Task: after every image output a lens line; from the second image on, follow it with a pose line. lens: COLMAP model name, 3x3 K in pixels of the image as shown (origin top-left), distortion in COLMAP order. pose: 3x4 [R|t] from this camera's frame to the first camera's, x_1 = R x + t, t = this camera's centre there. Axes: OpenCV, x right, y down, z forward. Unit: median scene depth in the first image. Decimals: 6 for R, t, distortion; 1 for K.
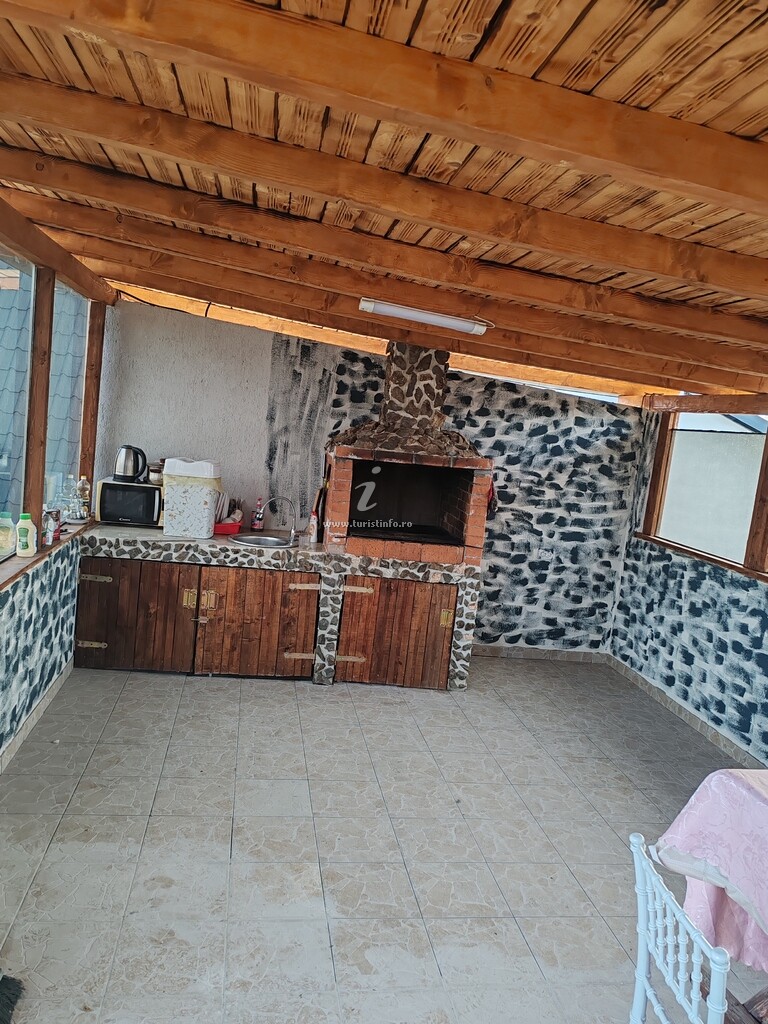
lens RADIAL K [[770.6, 0, 384.0], [0, 770.6, 512.0], [0, 0, 1]] dist [0.151630, -0.217749]
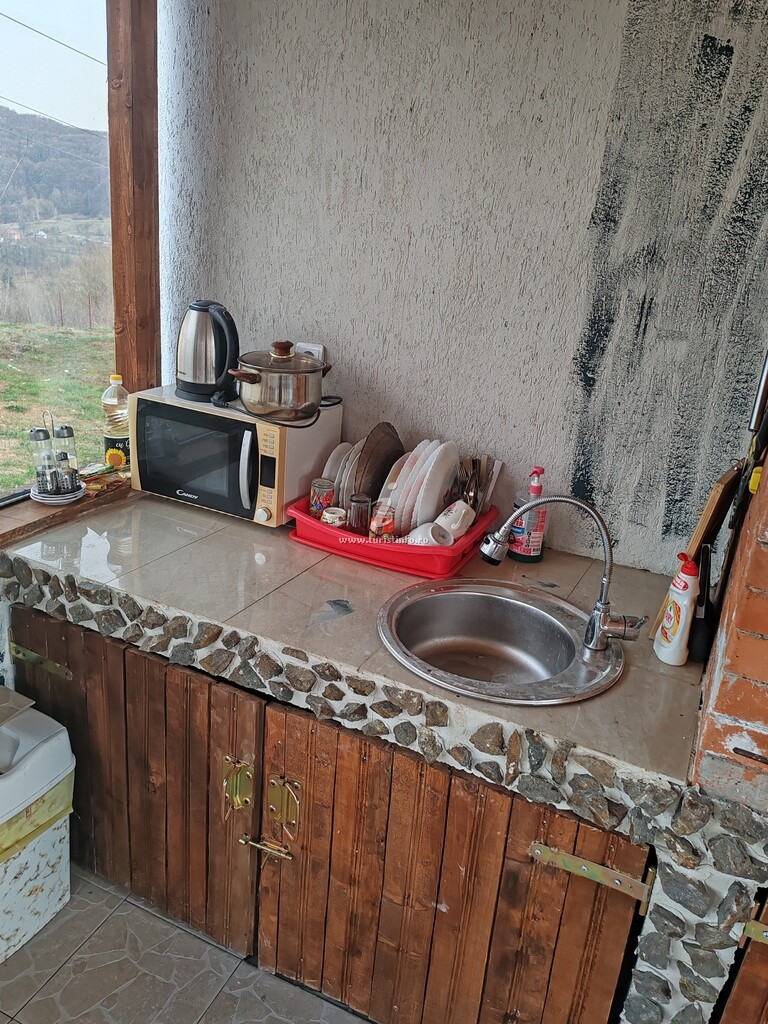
lens RADIAL K [[777.8, 0, 384.0], [0, 777.8, 512.0], [0, 0, 1]] dist [0.054147, -0.062561]
pose [[0.838828, 0.165991, -0.518474, -0.040332], [-0.065044, 0.976118, 0.207274, -0.070949], [0.540497, -0.140143, 0.829592, 0.729084]]
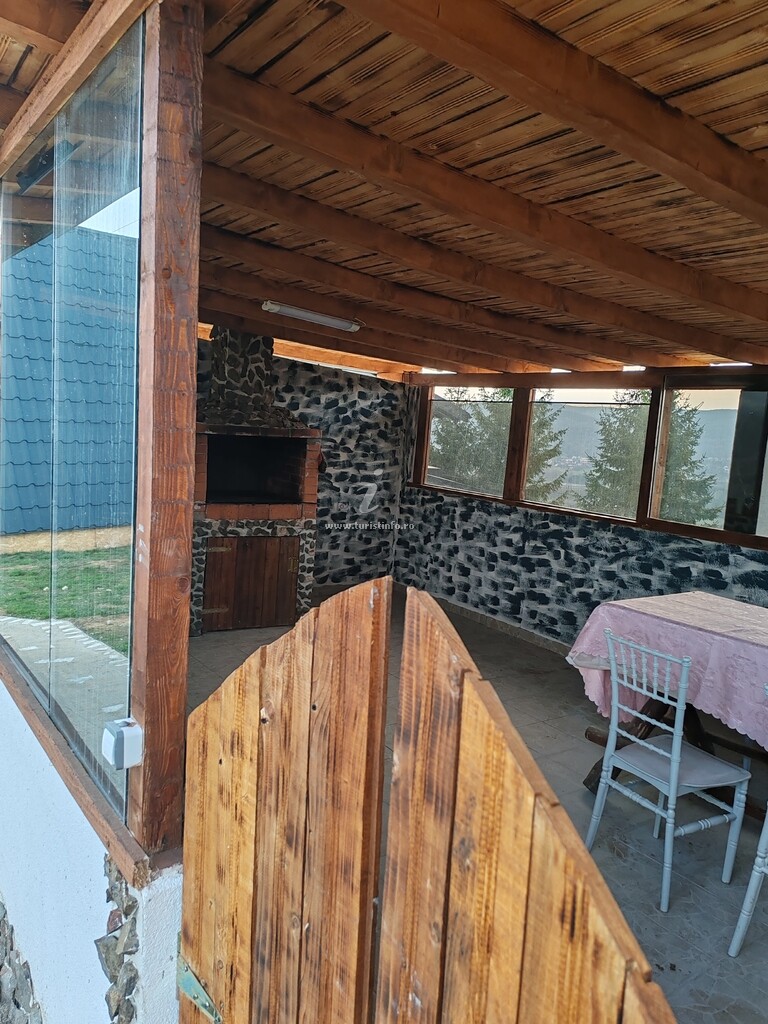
lens RADIAL K [[770.6, 0, 384.0], [0, 770.6, 512.0], [0, 0, 1]] dist [0.151630, -0.217749]
pose [[0.901009, -0.092679, 0.423785, -0.285133], [0.075330, 0.995497, 0.057550, -0.001573], [-0.427211, -0.019929, 0.903933, -0.130795]]
